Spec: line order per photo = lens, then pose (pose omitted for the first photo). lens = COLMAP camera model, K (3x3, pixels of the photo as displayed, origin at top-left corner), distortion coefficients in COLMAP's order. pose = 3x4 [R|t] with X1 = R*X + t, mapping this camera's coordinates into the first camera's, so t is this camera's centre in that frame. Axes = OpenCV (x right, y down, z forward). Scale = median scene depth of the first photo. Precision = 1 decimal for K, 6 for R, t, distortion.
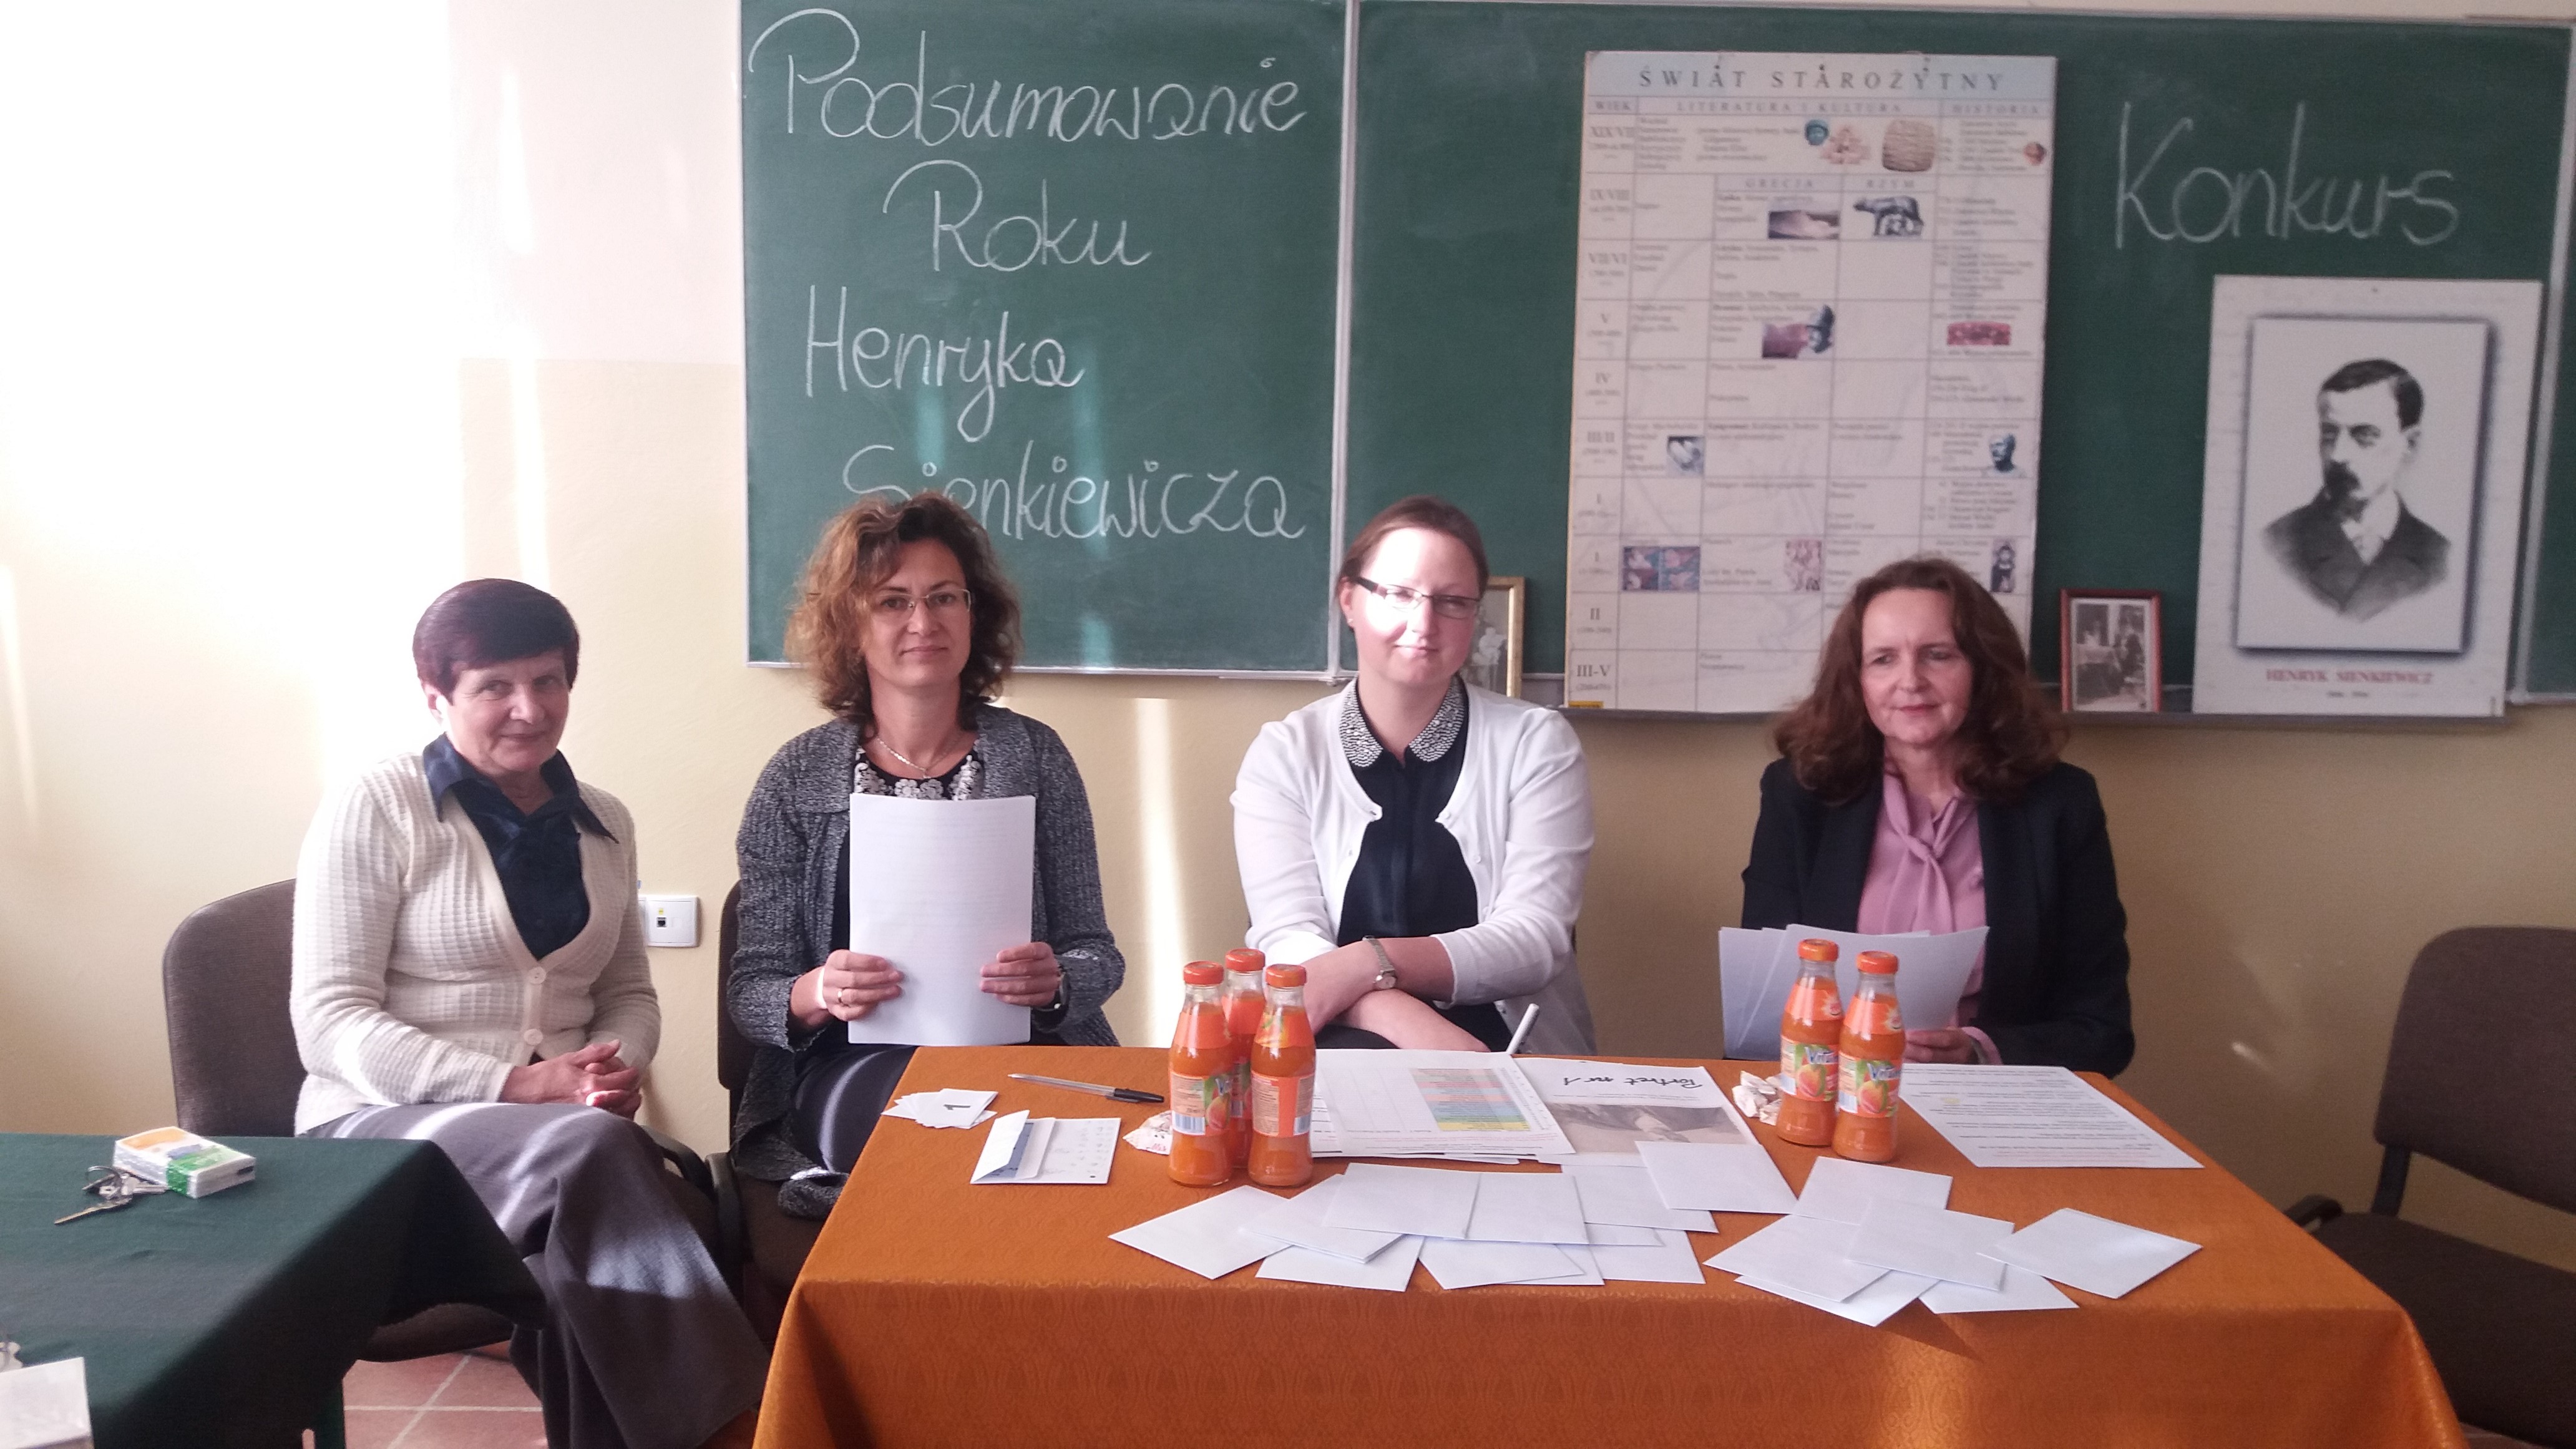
lens RADIAL K [[2162.8, 0, 1379.9], [0, 2162.8, 798.7], [0, 0, 1]] dist [0.078836, -0.131294]
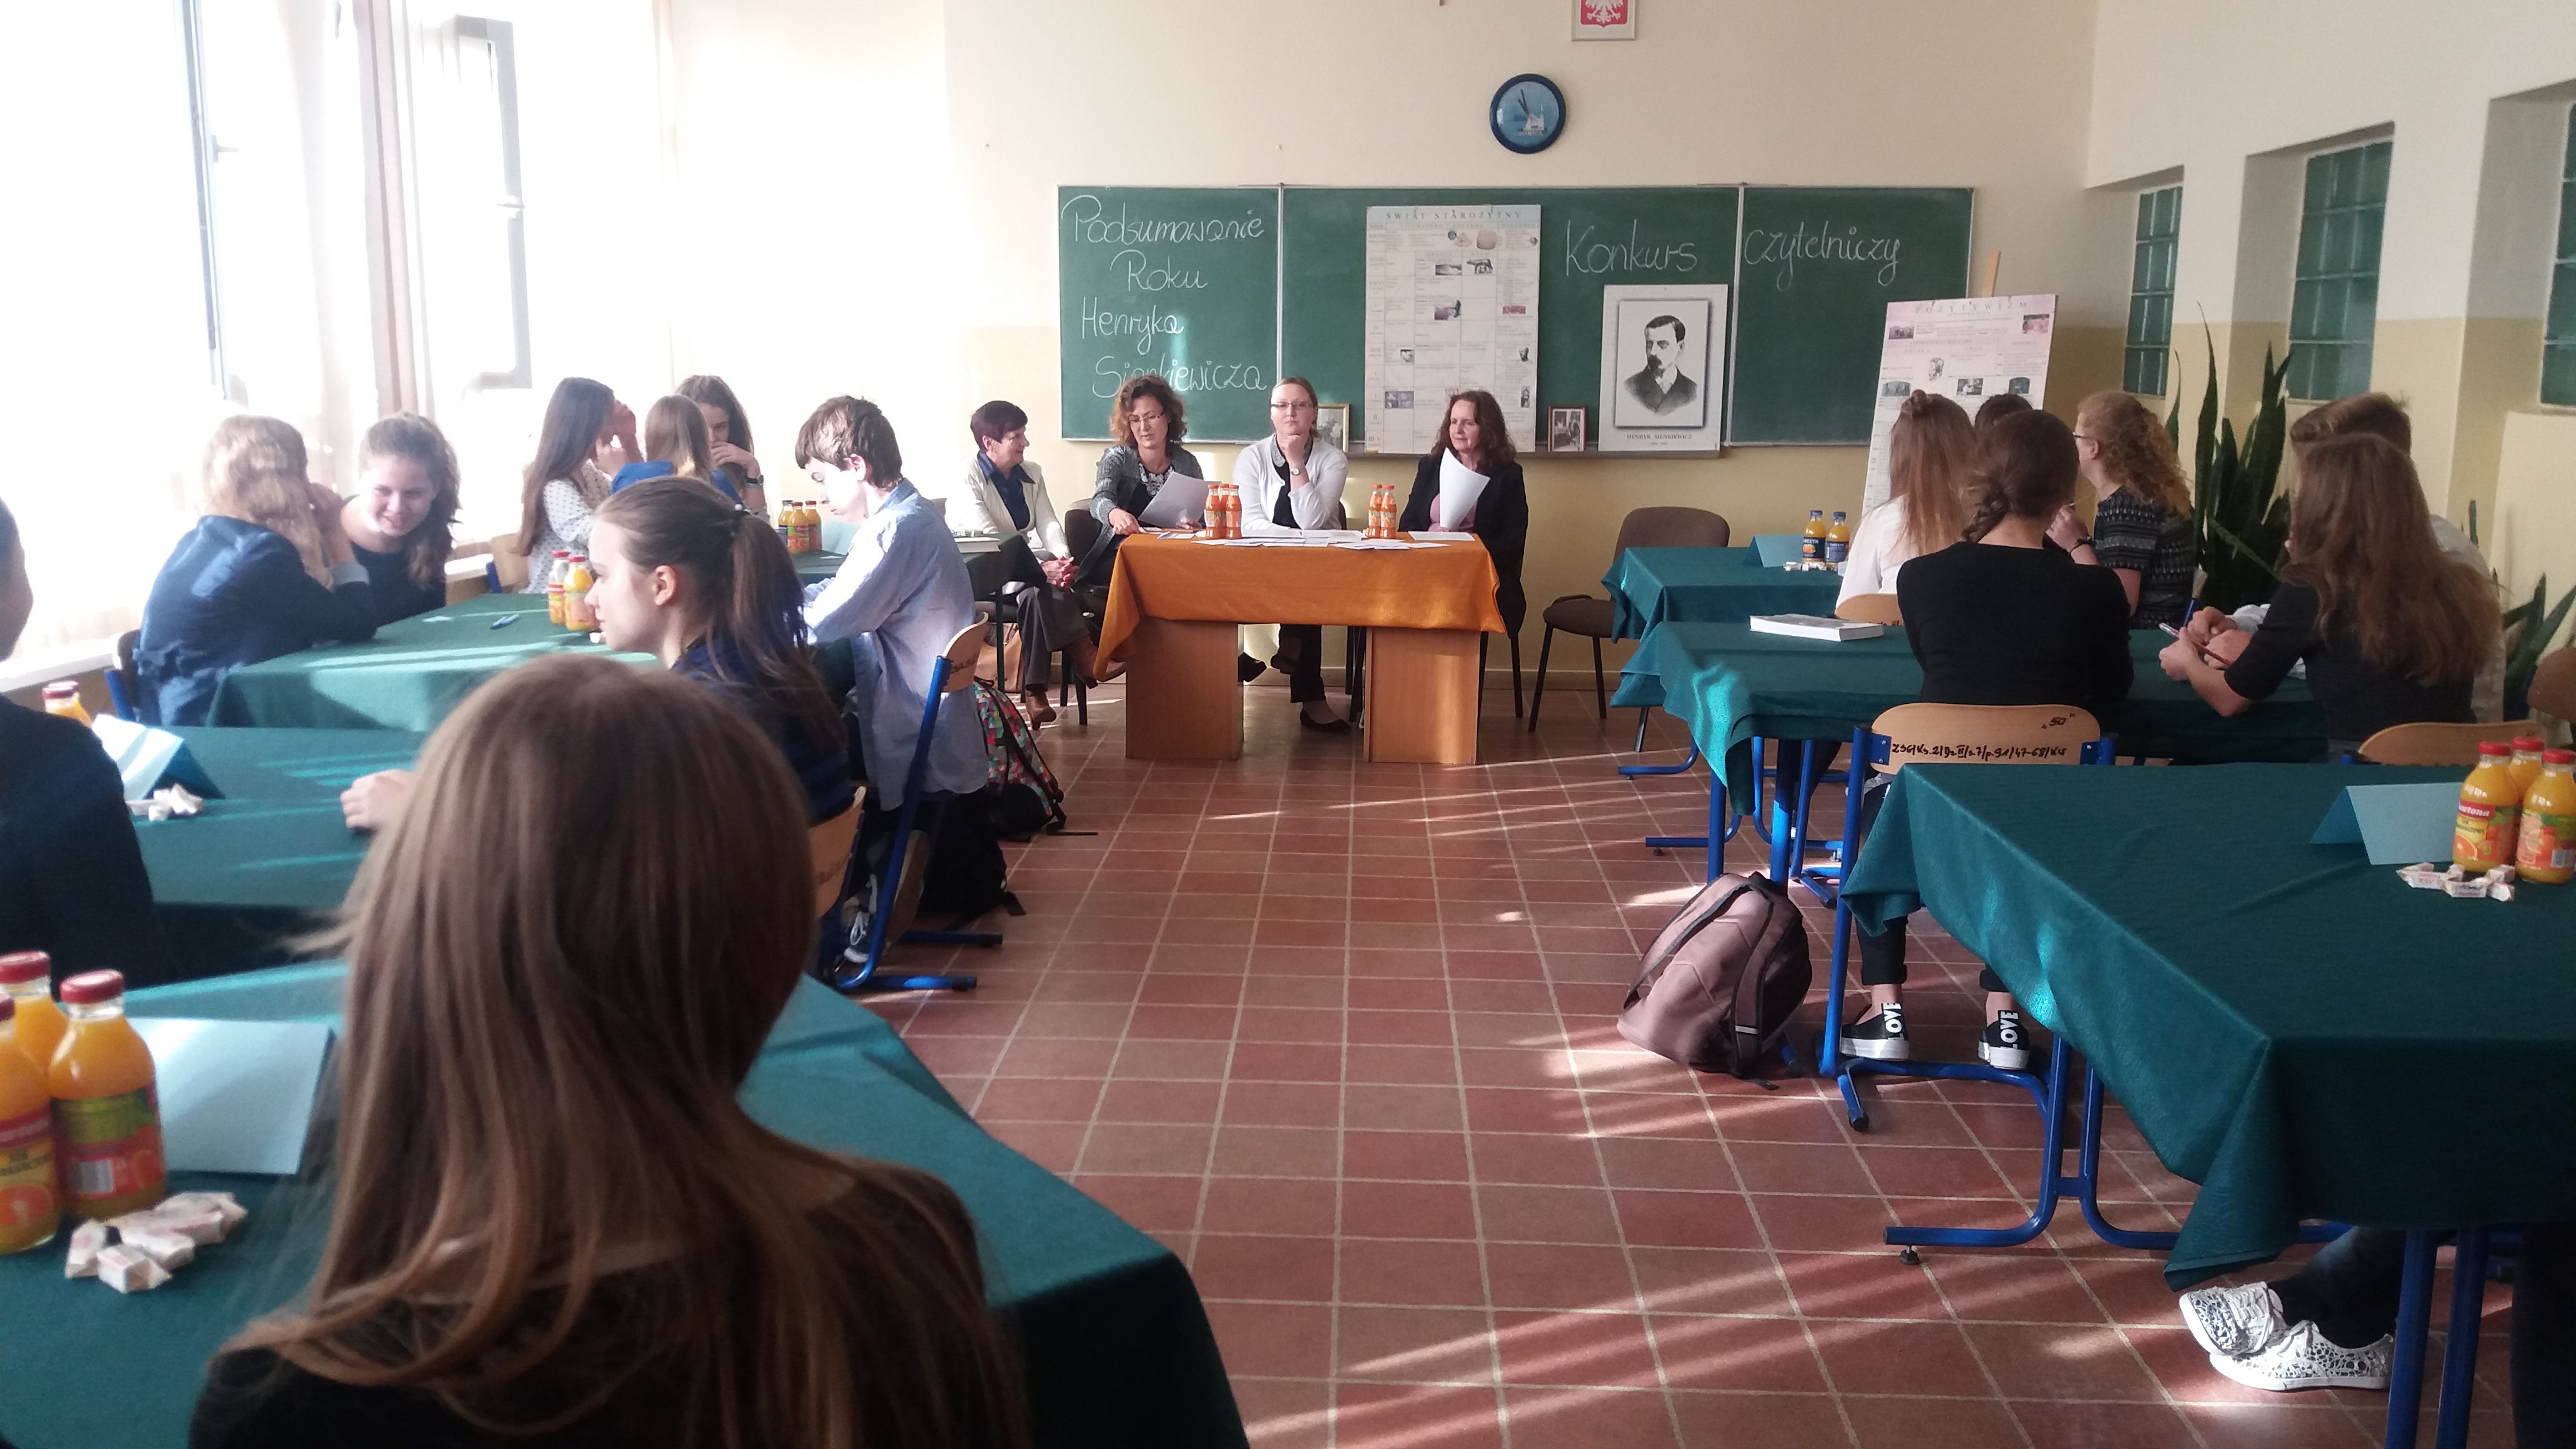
lens RADIAL K [[2162.8, 0, 1370.4], [0, 2162.8, 790.4], [0, 0, 1]] dist [0.078836, -0.131294]
pose [[0.998465, -0.005333, -0.055136, 0.240696], [0.007397, 0.999276, 0.037311, 0.278092], [0.054897, -0.037662, 0.997781, -1.699311]]
